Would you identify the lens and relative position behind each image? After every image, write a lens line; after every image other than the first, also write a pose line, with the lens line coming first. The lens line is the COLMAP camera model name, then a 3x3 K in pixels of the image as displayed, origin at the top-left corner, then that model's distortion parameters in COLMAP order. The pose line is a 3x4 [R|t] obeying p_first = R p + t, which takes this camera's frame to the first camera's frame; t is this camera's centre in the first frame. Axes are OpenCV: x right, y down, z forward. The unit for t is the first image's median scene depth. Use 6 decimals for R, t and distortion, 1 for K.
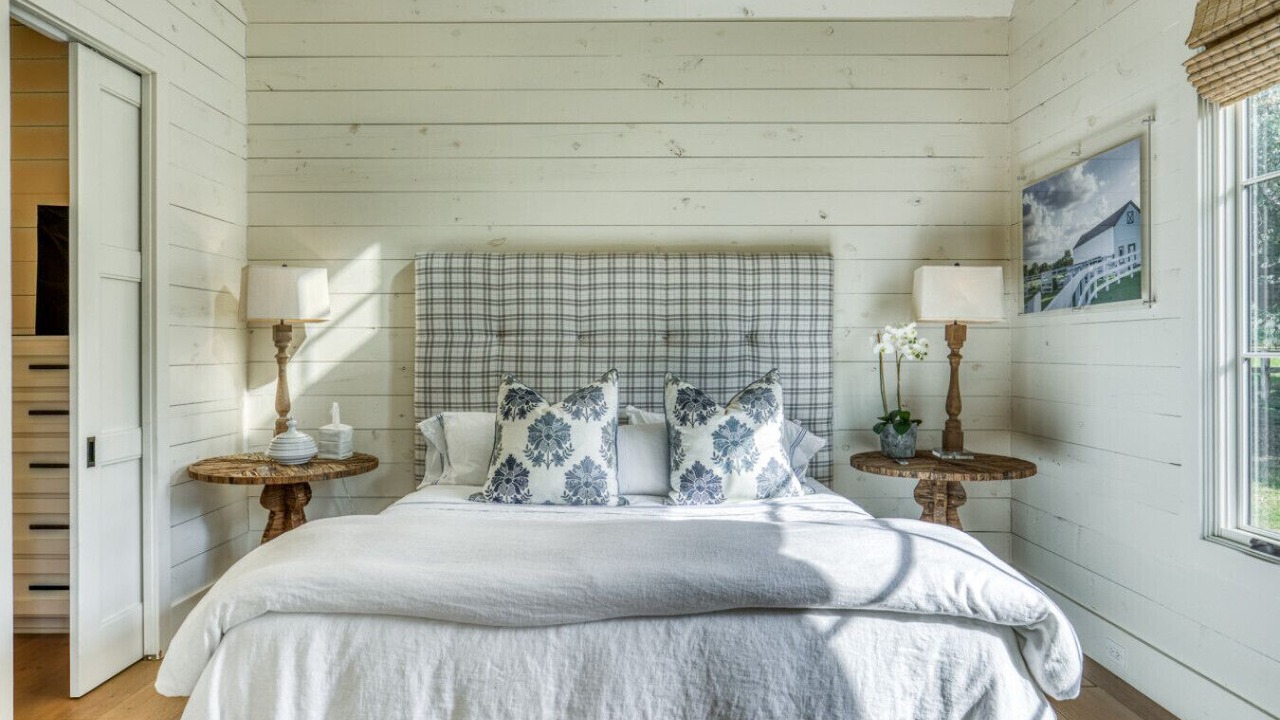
lens RADIAL K [[804.3, 0, 638.7], [0, 804.3, 352.5], [0, 0, 1]] dist [-0.006643, -0.001250]
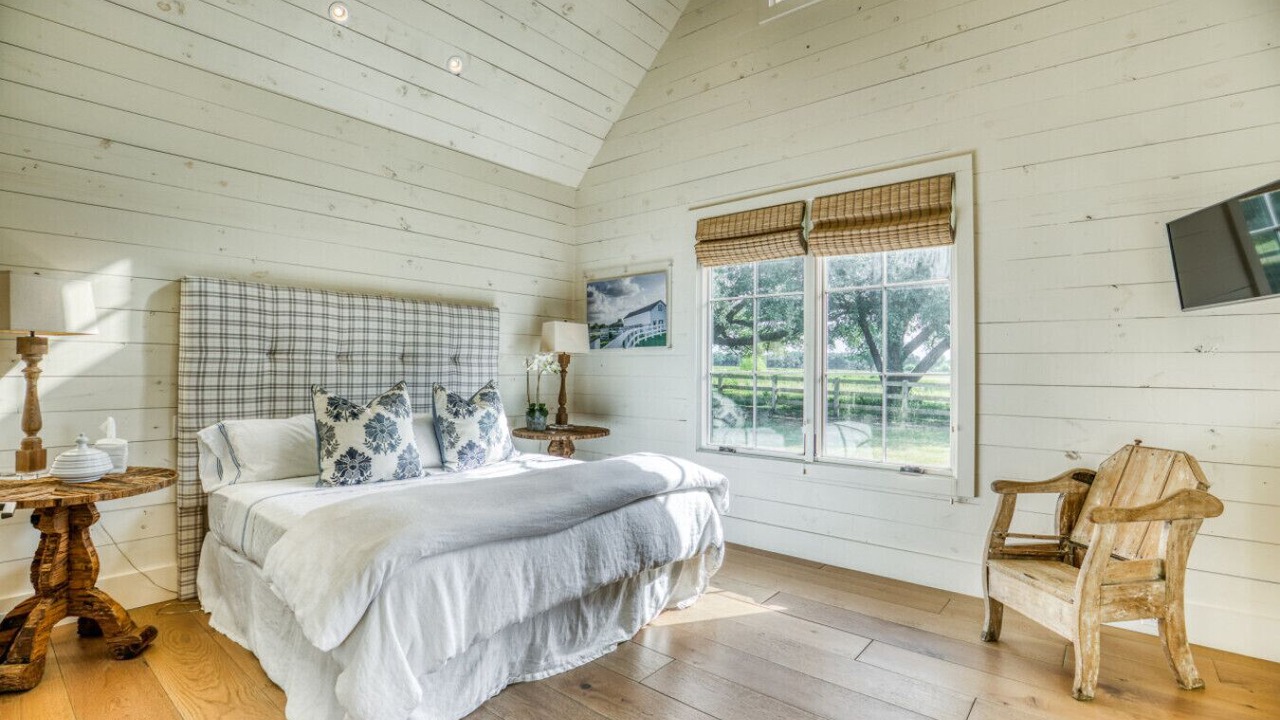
lens RADIAL K [[582.2, 0, 640.0], [0, 582.2, 360.0], [0, 0, 1]] dist [-0.021986, -0.000098]
pose [[0.636644, 0.016873, 0.770973, -0.486474], [-0.007008, 0.999846, -0.016095, -0.002158], [-0.771126, 0.004844, 0.636664, 0.036181]]
